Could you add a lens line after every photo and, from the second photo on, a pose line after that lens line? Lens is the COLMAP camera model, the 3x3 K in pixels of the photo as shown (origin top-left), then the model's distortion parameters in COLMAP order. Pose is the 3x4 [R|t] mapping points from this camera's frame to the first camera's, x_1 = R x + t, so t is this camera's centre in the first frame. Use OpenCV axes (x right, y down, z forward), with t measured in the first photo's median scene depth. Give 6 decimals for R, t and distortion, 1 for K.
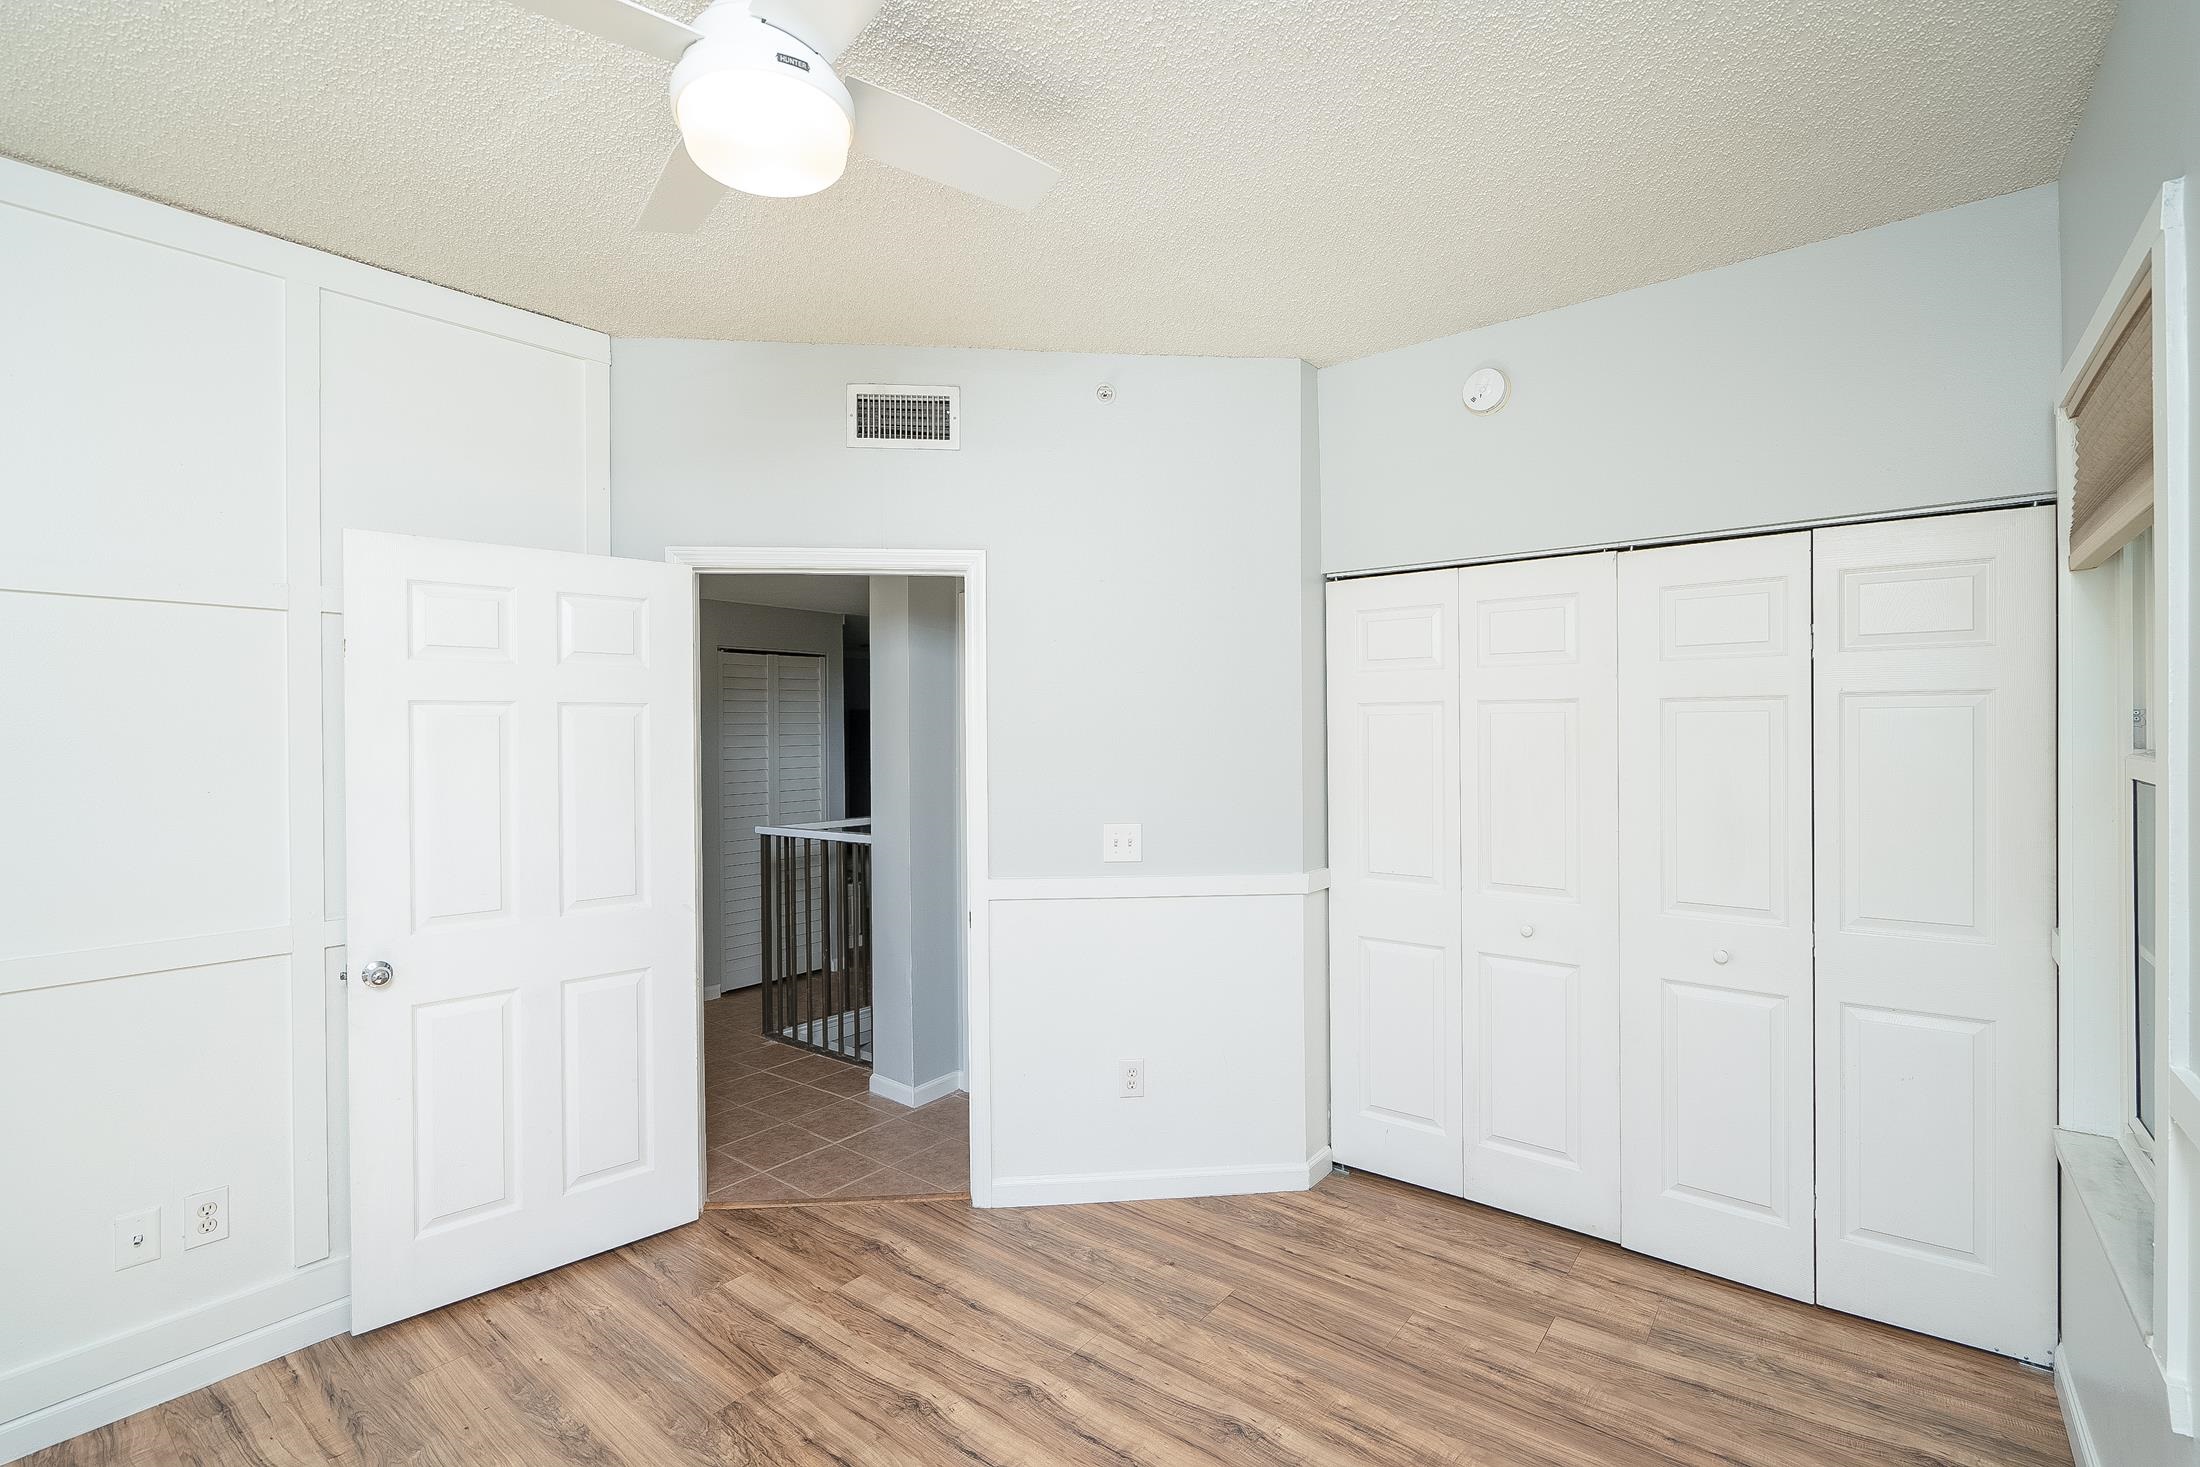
lens RADIAL K [[1039.8, 0, 1086.2], [0, 1039.8, 727.6], [0, 0, 1]] dist [-0.005113, 0.003715]
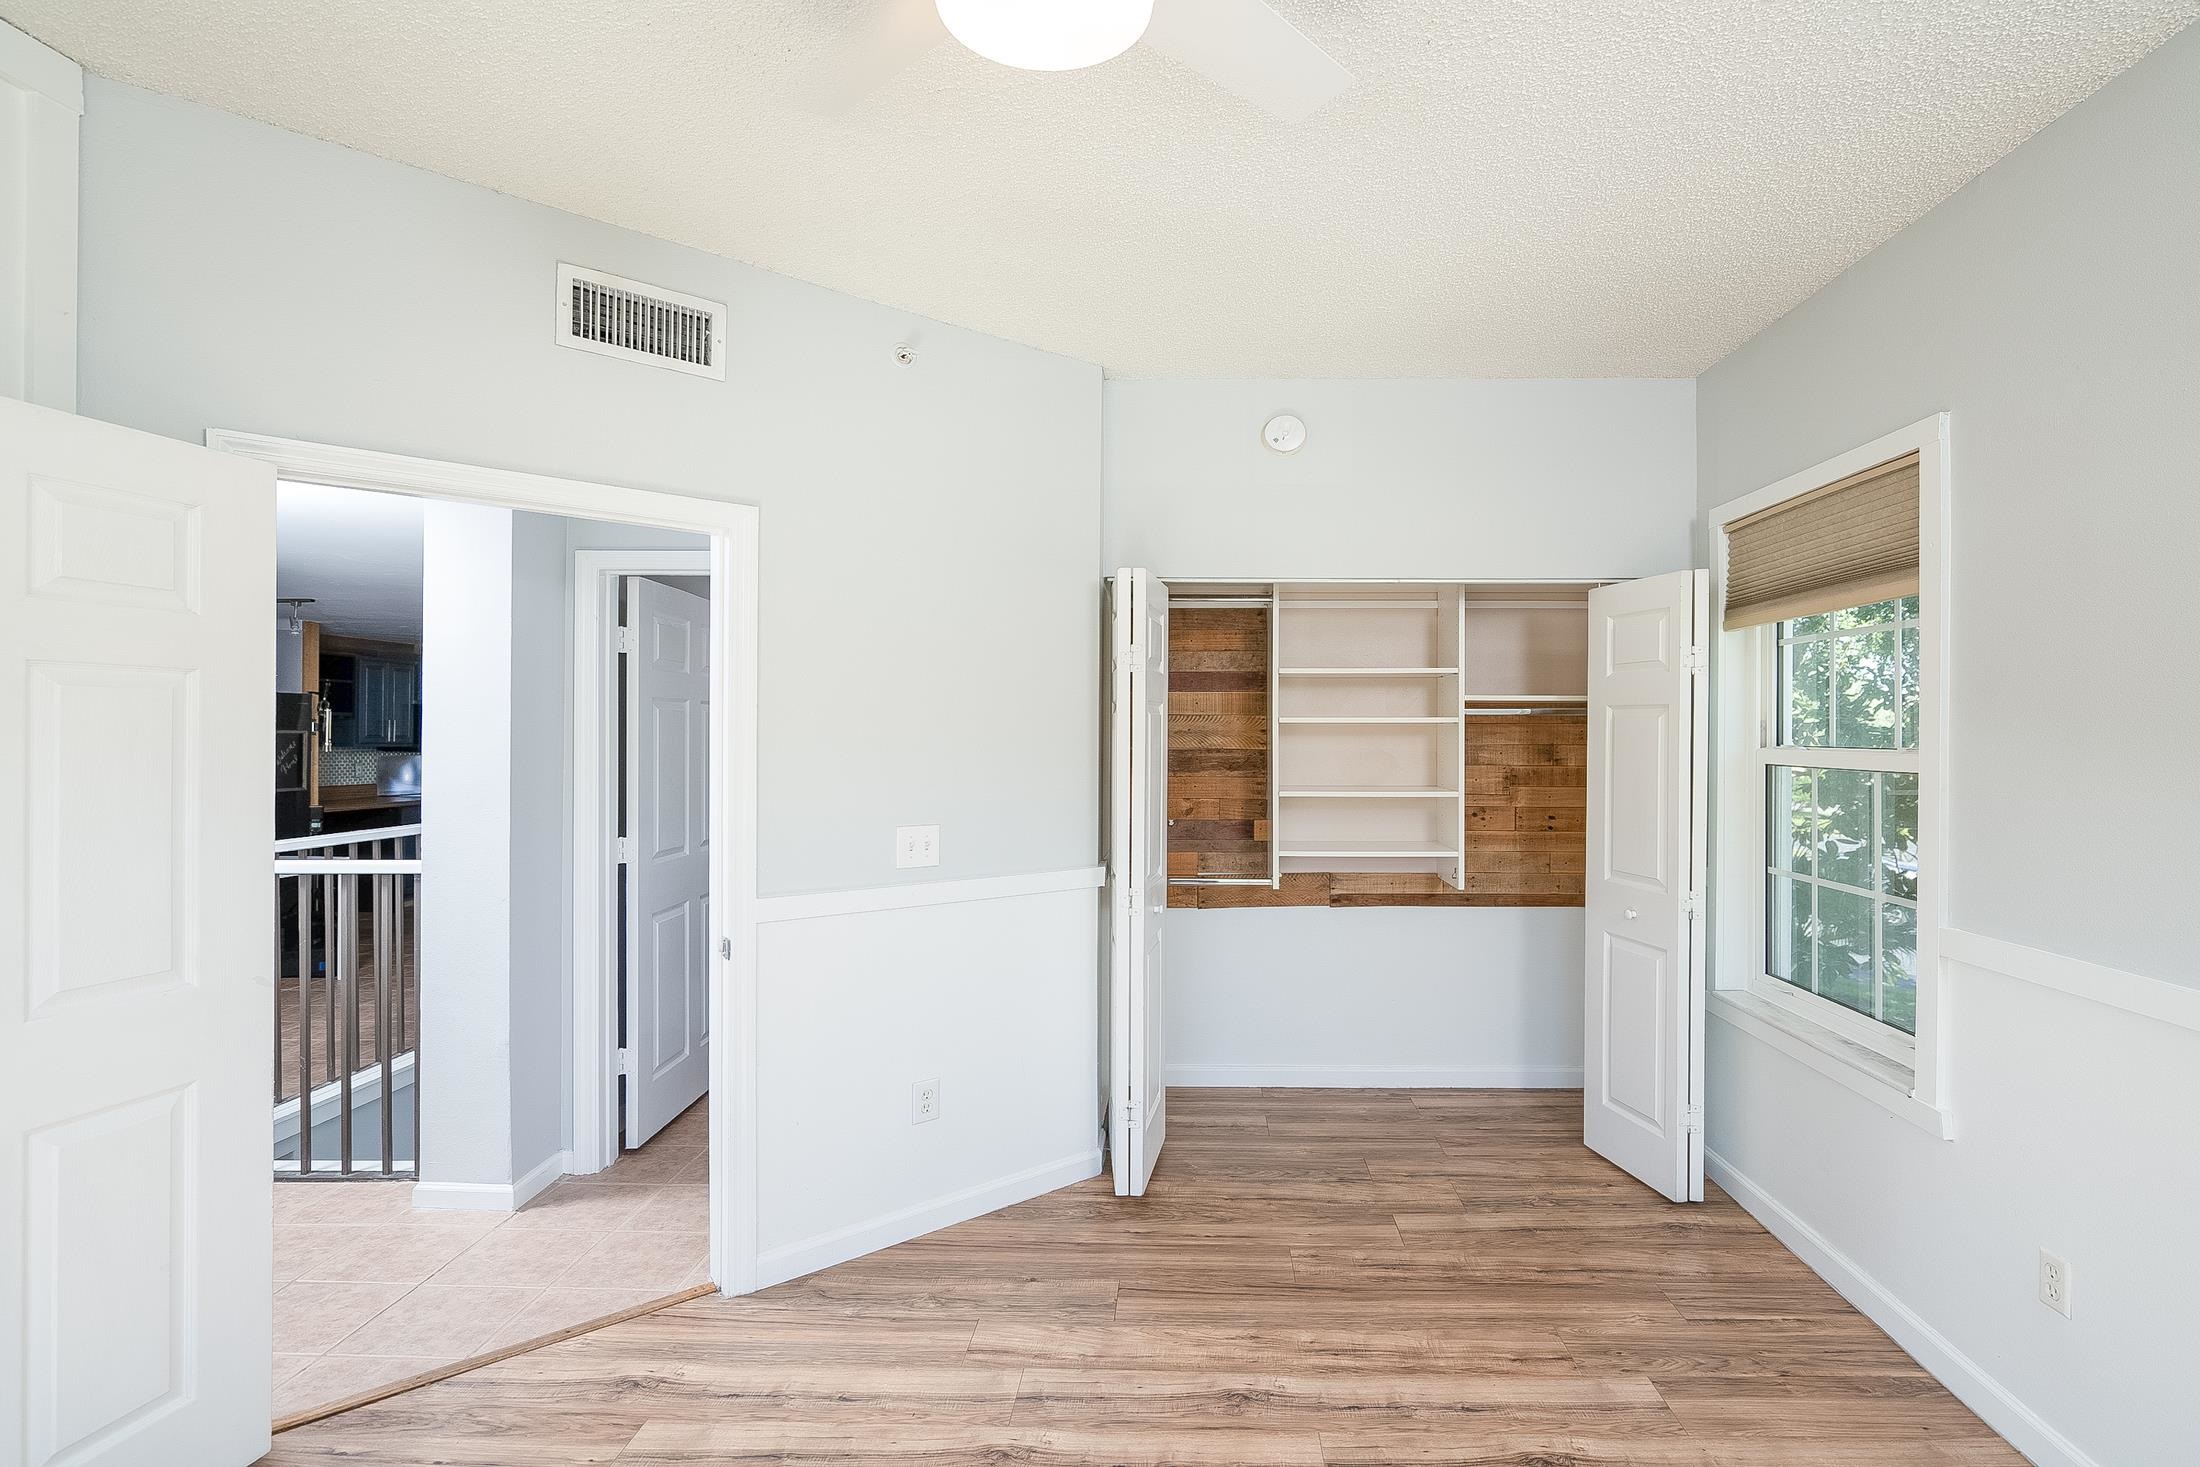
lens RADIAL K [[1039.8, 0, 1097.0], [0, 1039.8, 731.4], [0, 0, 1]] dist [-0.005113, 0.003715]
pose [[0.799850, 0.016450, 0.599974, -0.497152], [-0.012798, 0.999865, -0.010352, 0.020491], [-0.600063, 0.000601, 0.799952, 0.214403]]
